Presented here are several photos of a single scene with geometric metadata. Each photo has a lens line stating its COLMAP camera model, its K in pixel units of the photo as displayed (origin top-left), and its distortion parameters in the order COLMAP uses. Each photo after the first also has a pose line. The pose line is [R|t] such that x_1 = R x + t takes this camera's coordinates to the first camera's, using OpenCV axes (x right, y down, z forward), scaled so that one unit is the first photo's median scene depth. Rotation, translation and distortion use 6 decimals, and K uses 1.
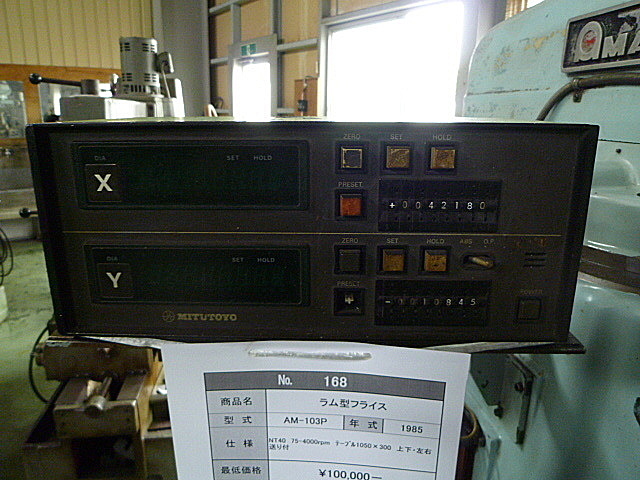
lens RADIAL K [[480.6, 0, 320.0], [0, 480.6, 240.0], [0, 0, 1]] dist [-0.052364, -0.000753]
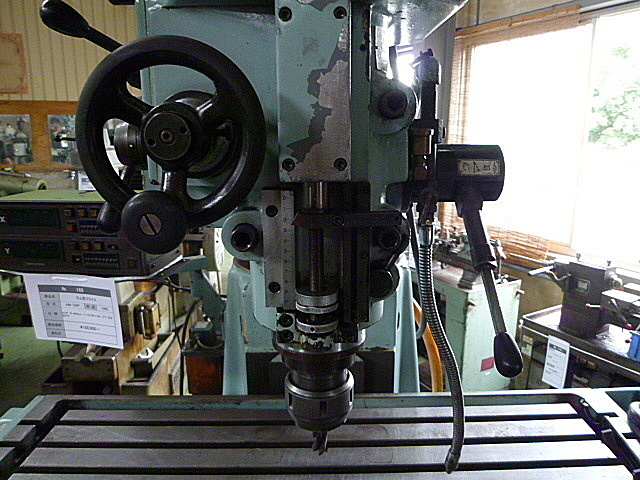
lens RADIAL K [[480.6, 0, 320.0], [0, 480.6, 240.0], [0, 0, 1]] dist [-0.052364, -0.000753]
pose [[0.990942, 0.019695, -0.132836, 1.678556], [-0.024259, 0.999166, -0.032832, 0.055751], [0.132078, 0.035757, 0.990594, -1.479663]]
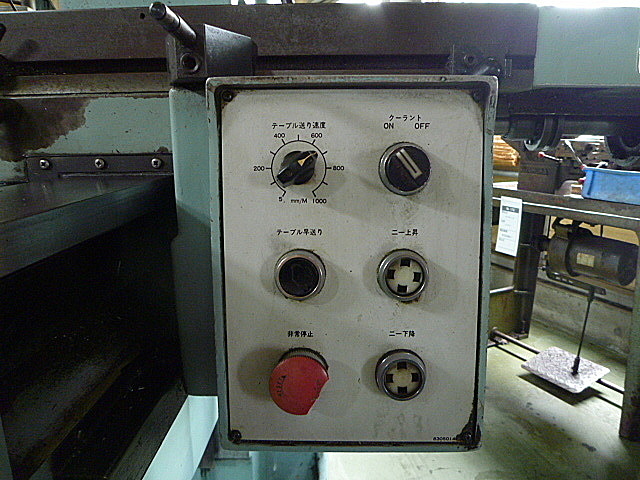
lens RADIAL K [[480.6, 0, 320.0], [0, 480.6, 240.0], [0, 0, 1]] dist [-0.052364, -0.000753]
pose [[0.986055, 0.030387, -0.163620, 2.551253], [-0.036948, 0.998624, -0.037204, 1.618875], [0.162265, 0.042730, 0.985822, -0.868295]]
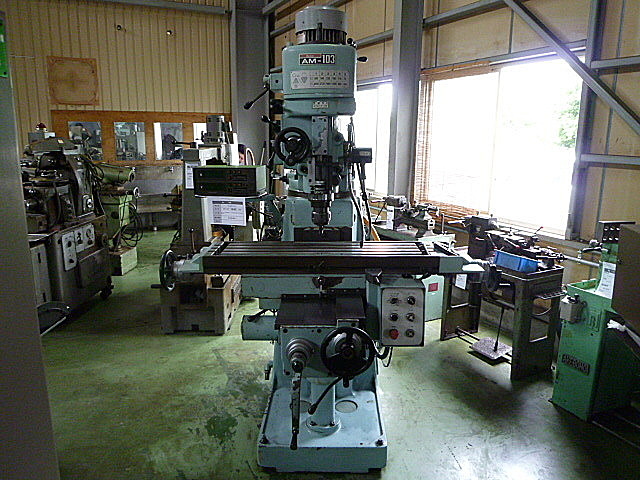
lens RADIAL K [[480.6, 0, 320.0], [0, 480.6, 240.0], [0, 0, 1]] dist [-0.052364, -0.000753]
pose [[0.986954, 0.029568, -0.158266, 2.377826], [-0.035890, 0.998662, -0.037239, 1.010034], [0.156953, 0.042434, 0.986694, -5.530541]]
